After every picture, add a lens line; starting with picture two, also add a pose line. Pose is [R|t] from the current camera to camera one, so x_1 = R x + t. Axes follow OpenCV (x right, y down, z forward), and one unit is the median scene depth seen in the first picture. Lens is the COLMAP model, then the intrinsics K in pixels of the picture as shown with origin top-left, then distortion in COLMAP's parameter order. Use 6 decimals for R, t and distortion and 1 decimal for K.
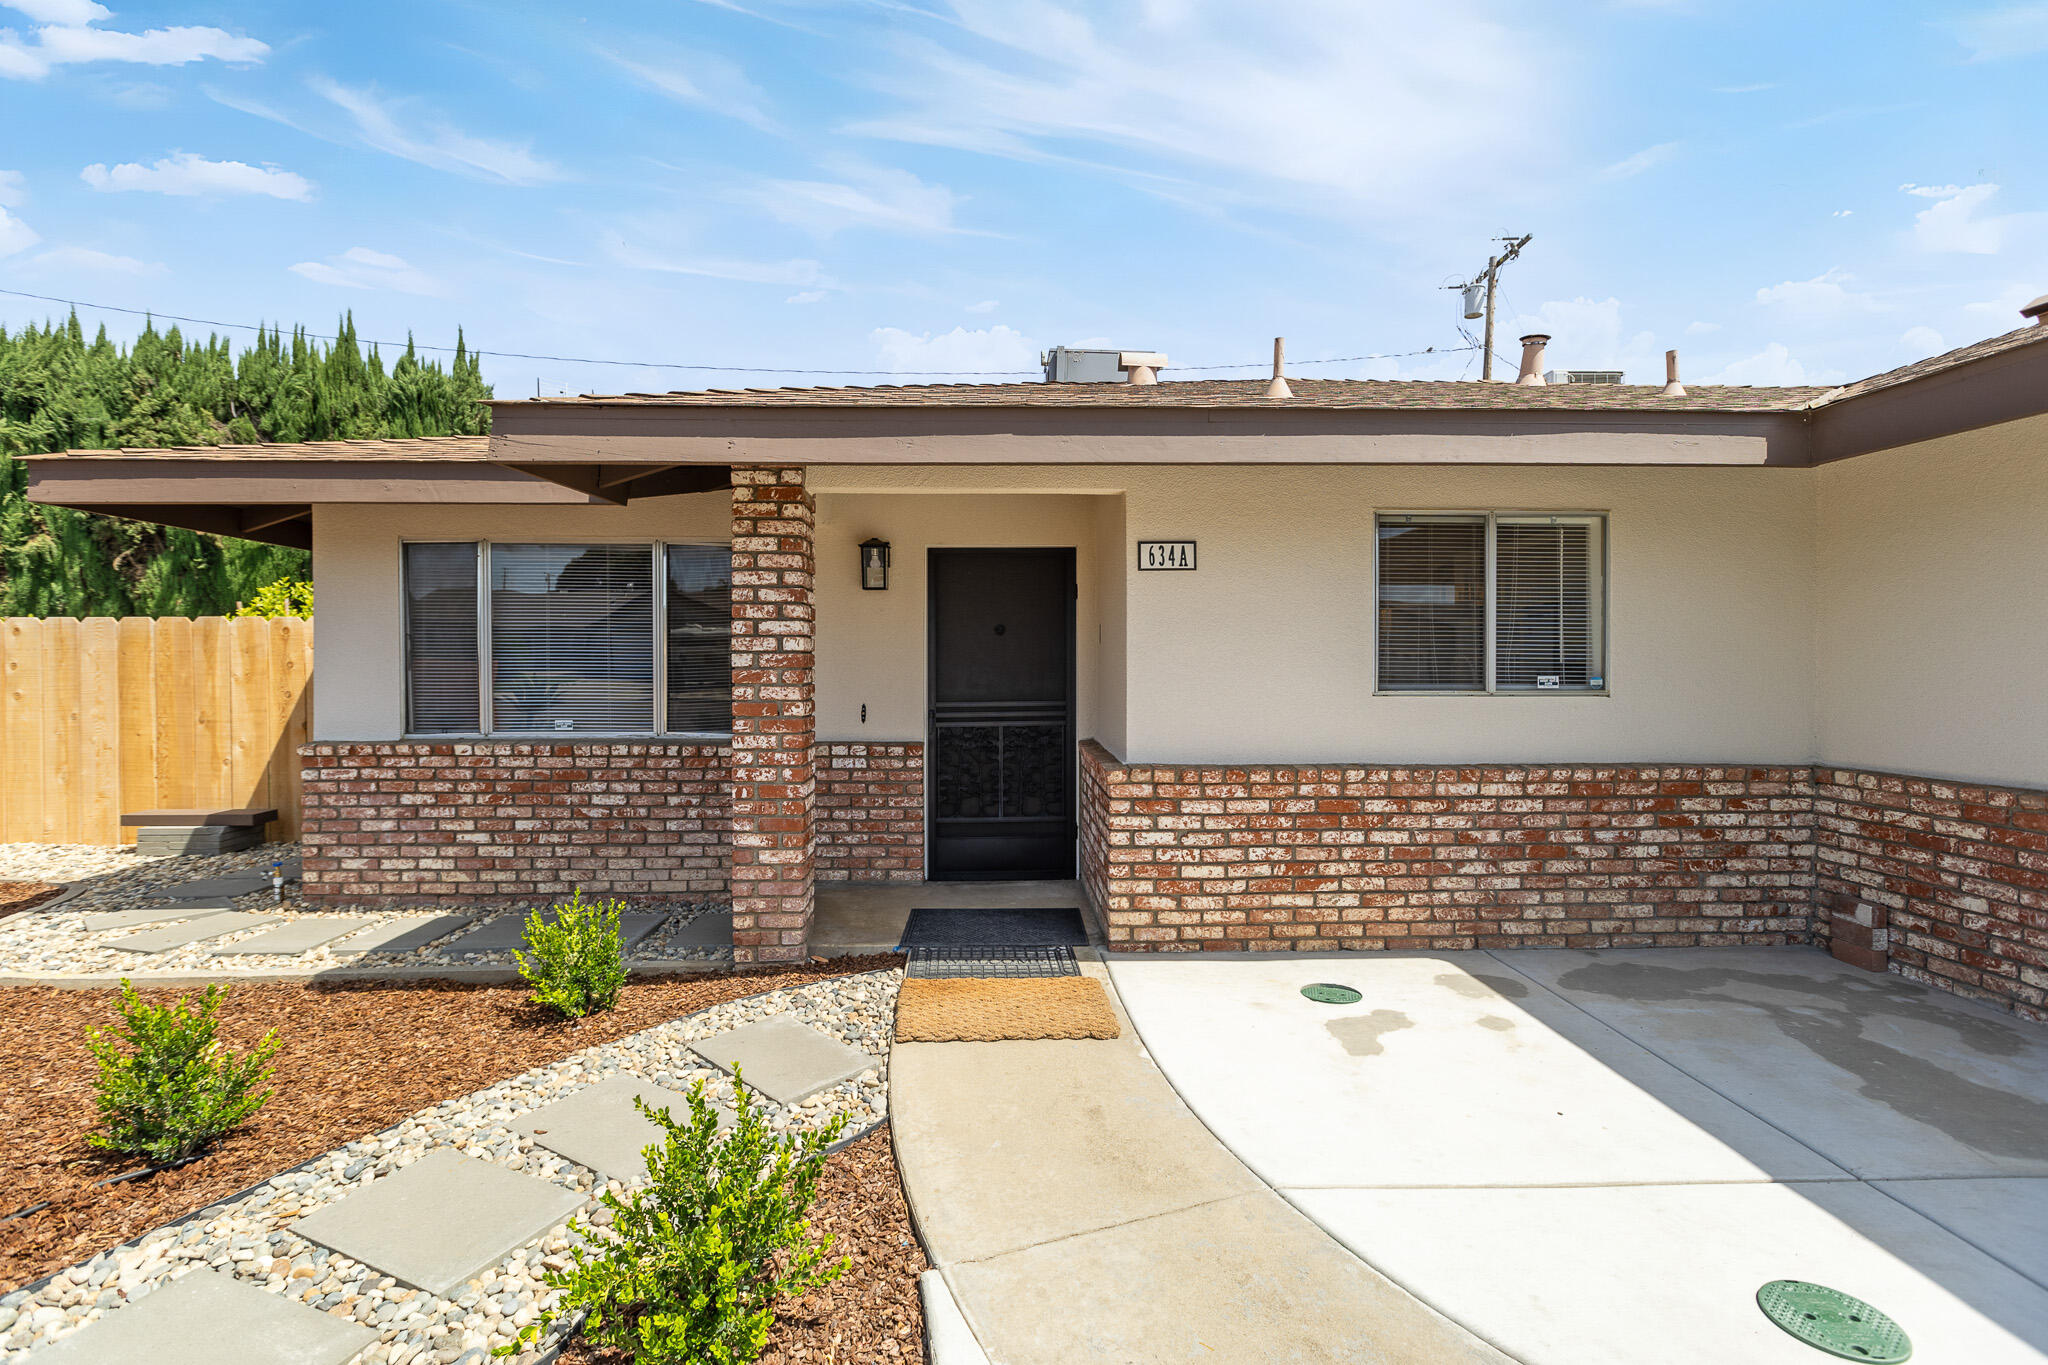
lens RADIAL K [[917.1, 0, 1019.4], [0, 917.1, 680.4], [0, 0, 1]] dist [0.003460, 0.000356]
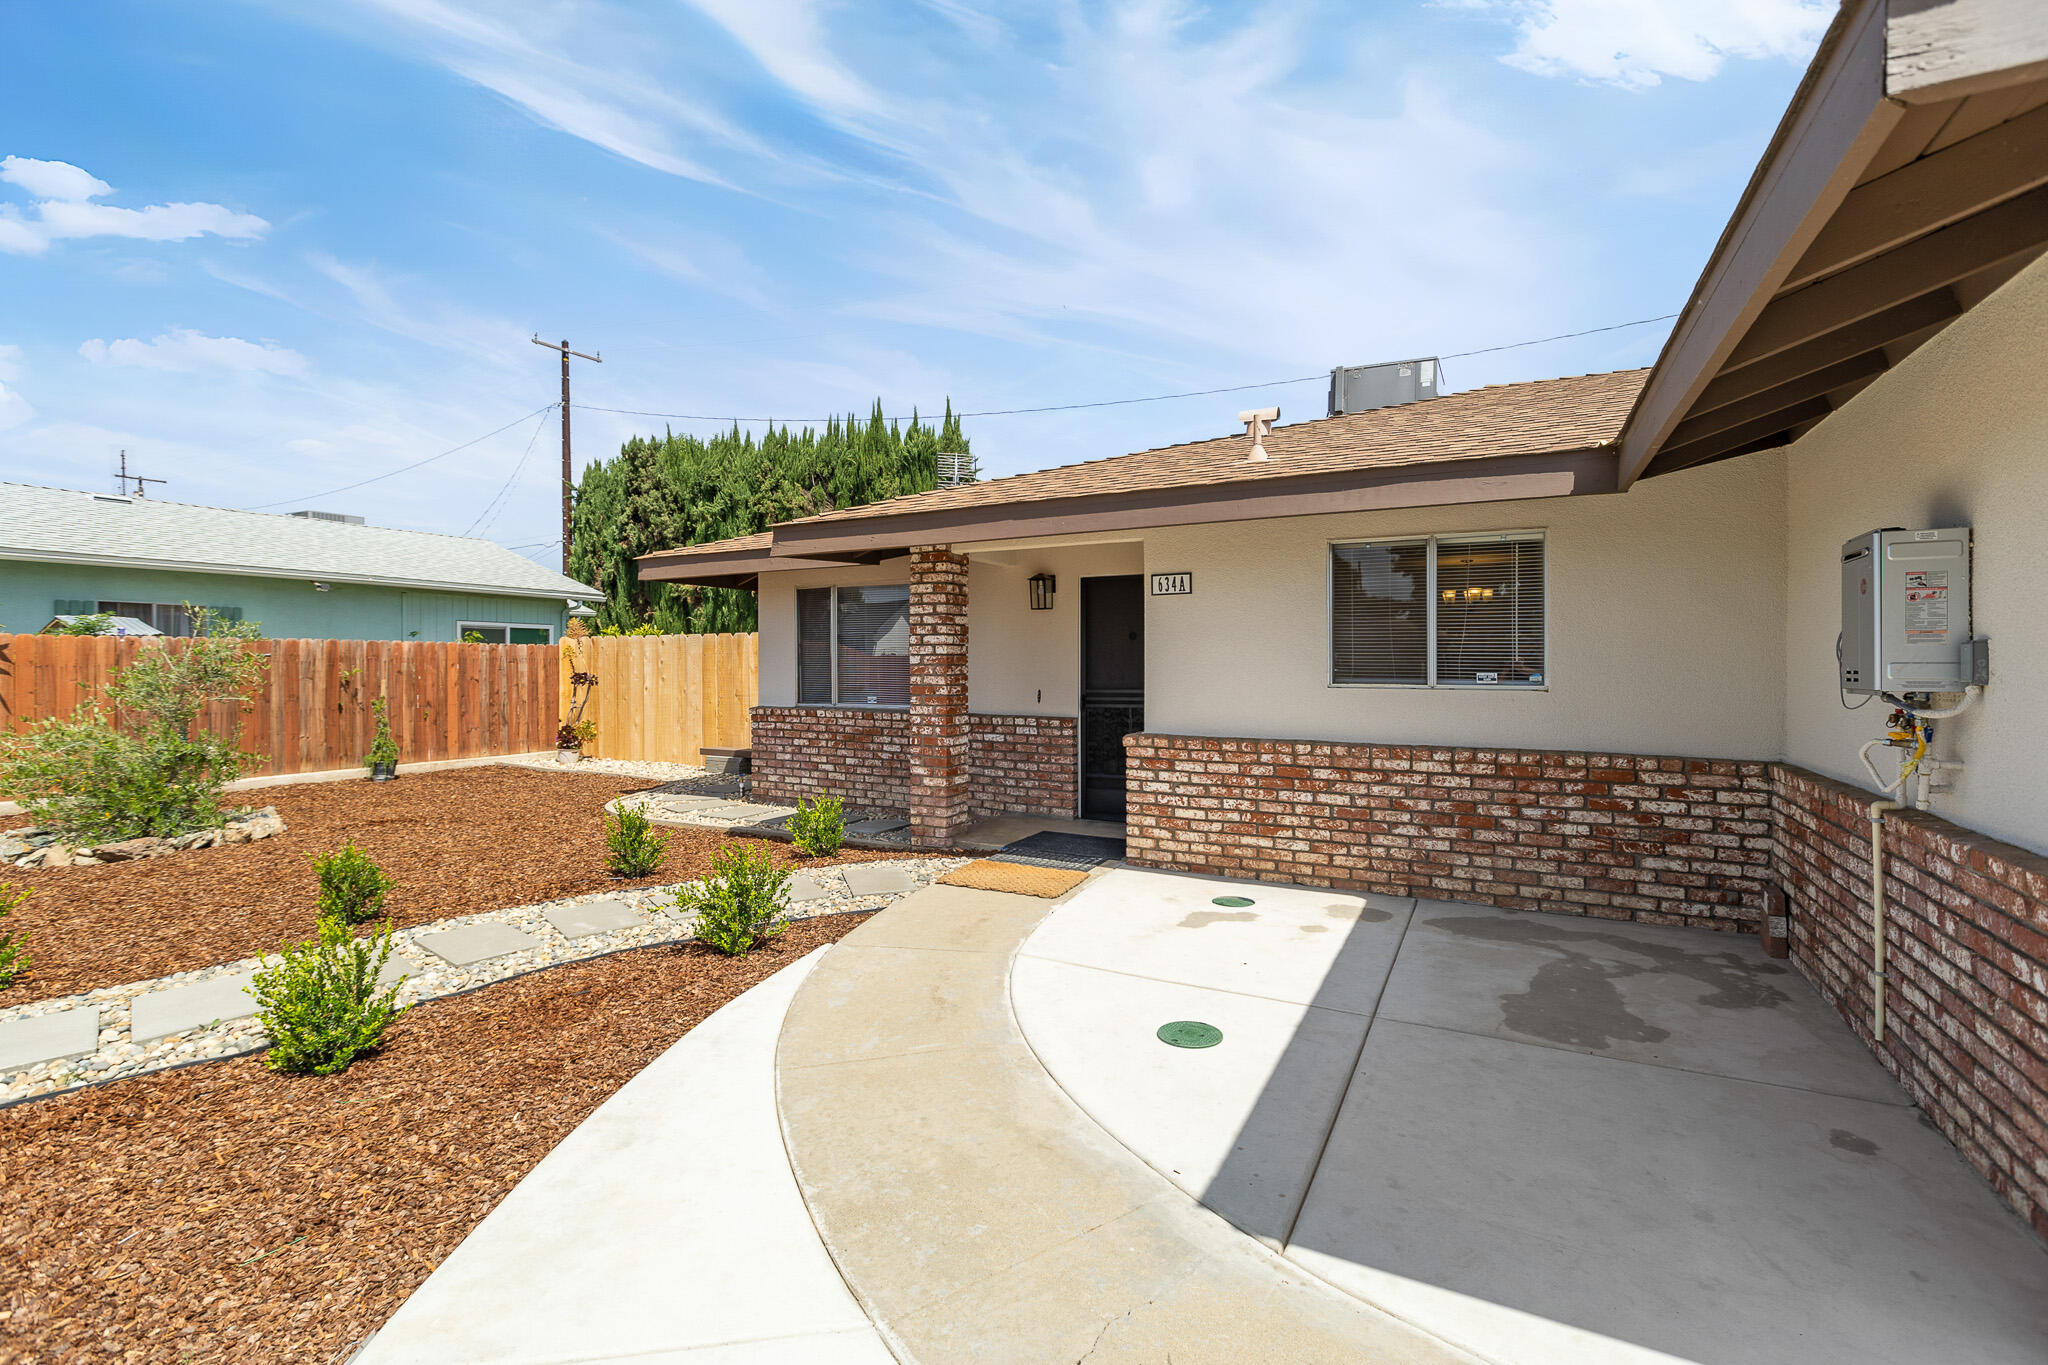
lens RADIAL K [[917.1, 0, 1019.4], [0, 917.1, 680.4], [0, 0, 1]] dist [0.003460, 0.000356]
pose [[0.864919, 0.010542, -0.501801, 0.656667], [-0.007678, 0.999940, 0.007774, 0.000440], [0.501853, -0.002871, 0.864948, -0.309485]]
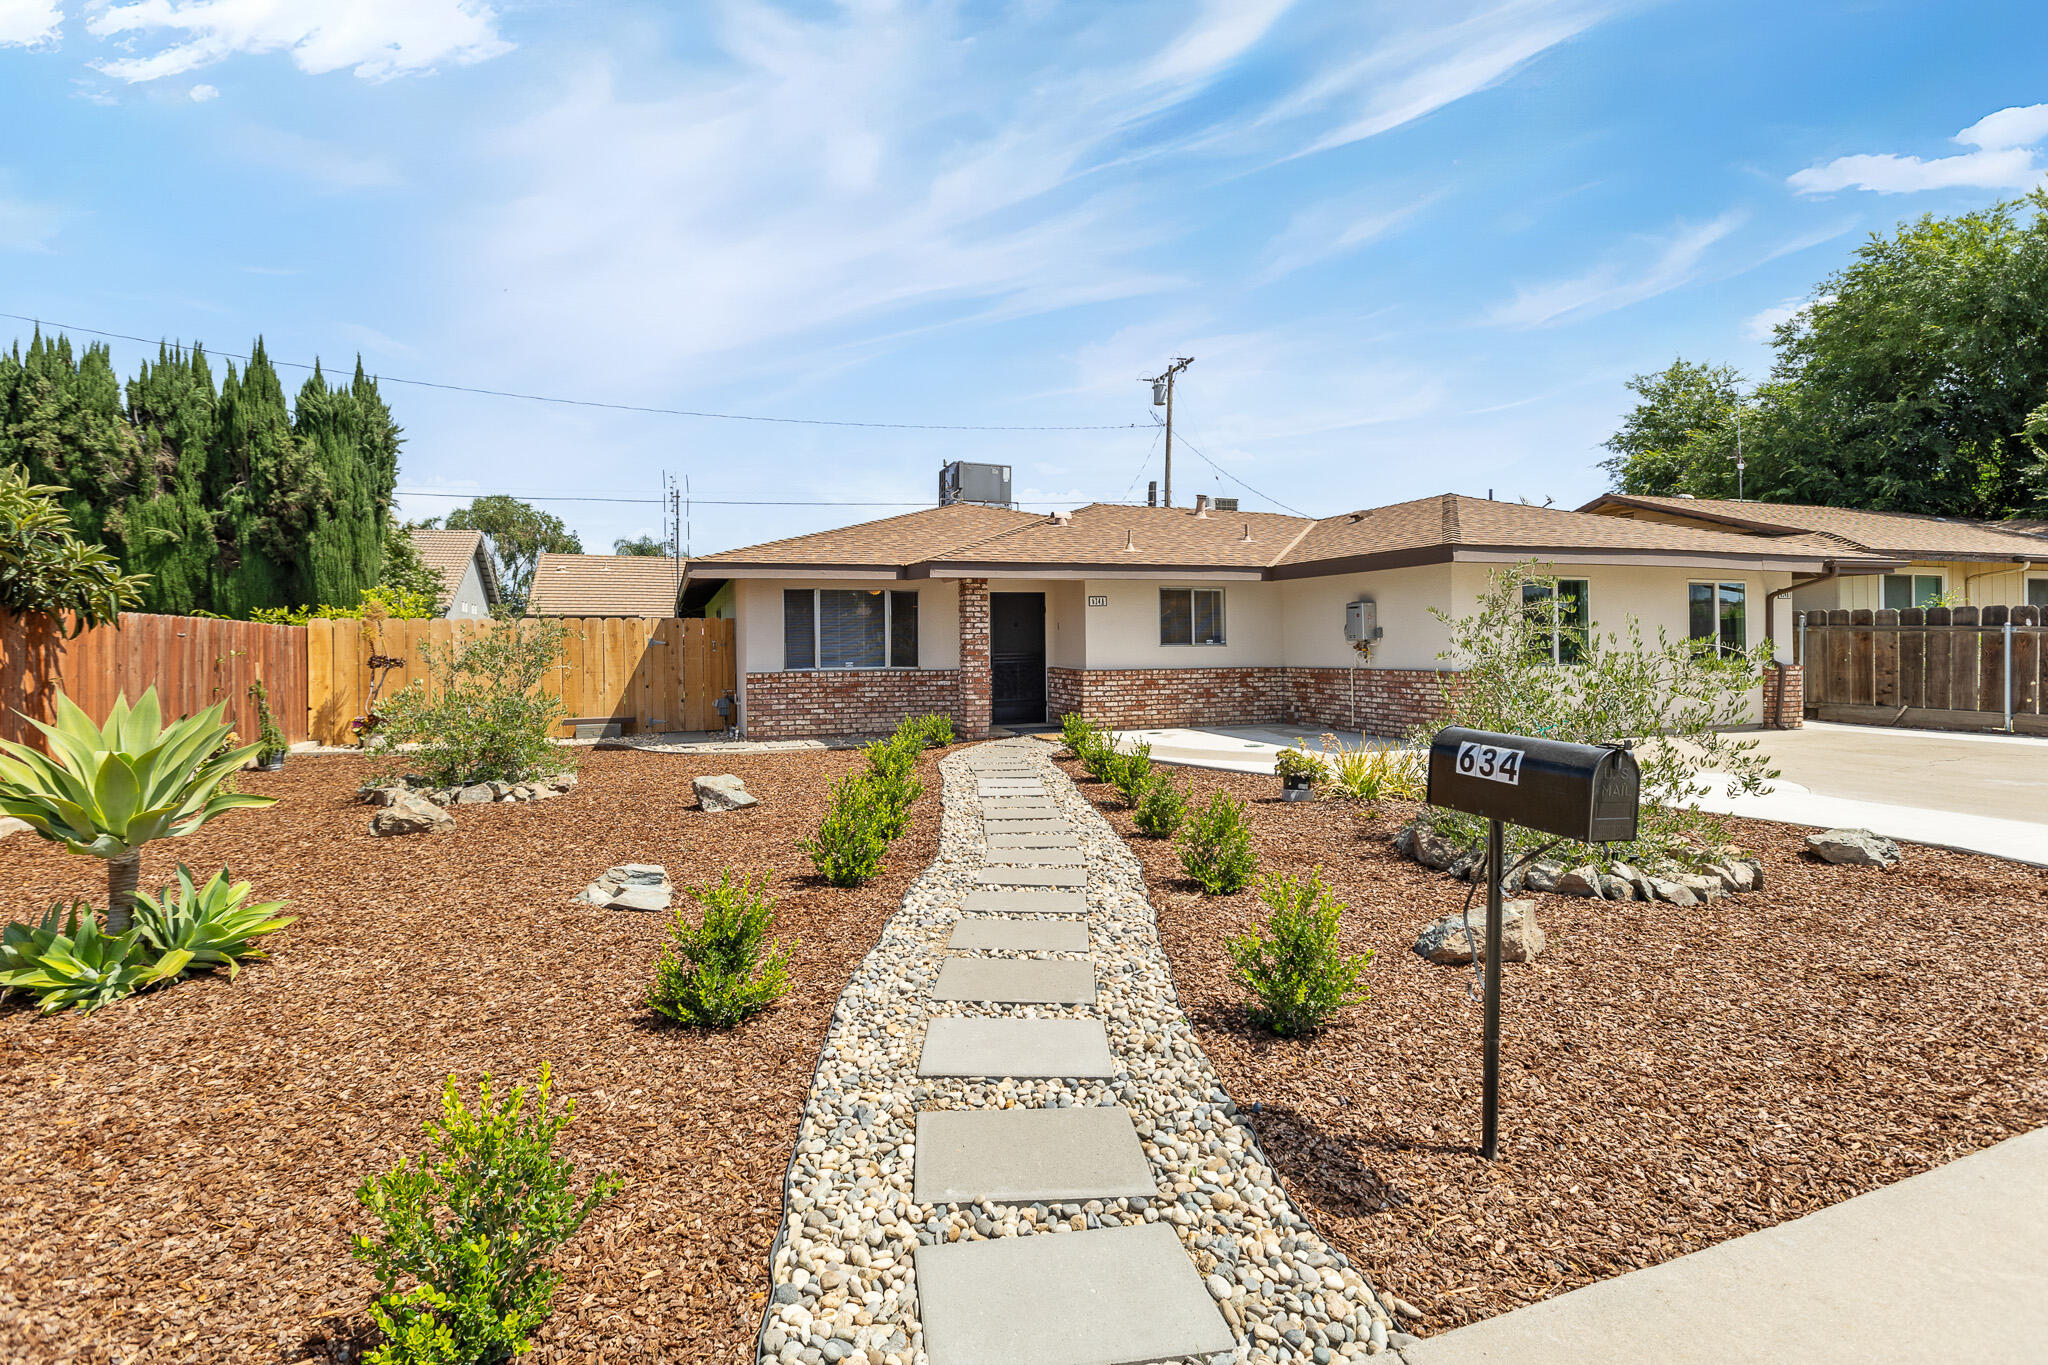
lens RADIAL K [[946.5, 0, 998.8], [0, 946.5, 655.0], [0, 0, 1]] dist [0.002008, 0.000200]
pose [[0.954006, -0.011910, 0.299550, -1.096507], [0.014898, 0.999859, -0.007694, 0.061495], [-0.299416, 0.011803, 0.954050, -1.896731]]
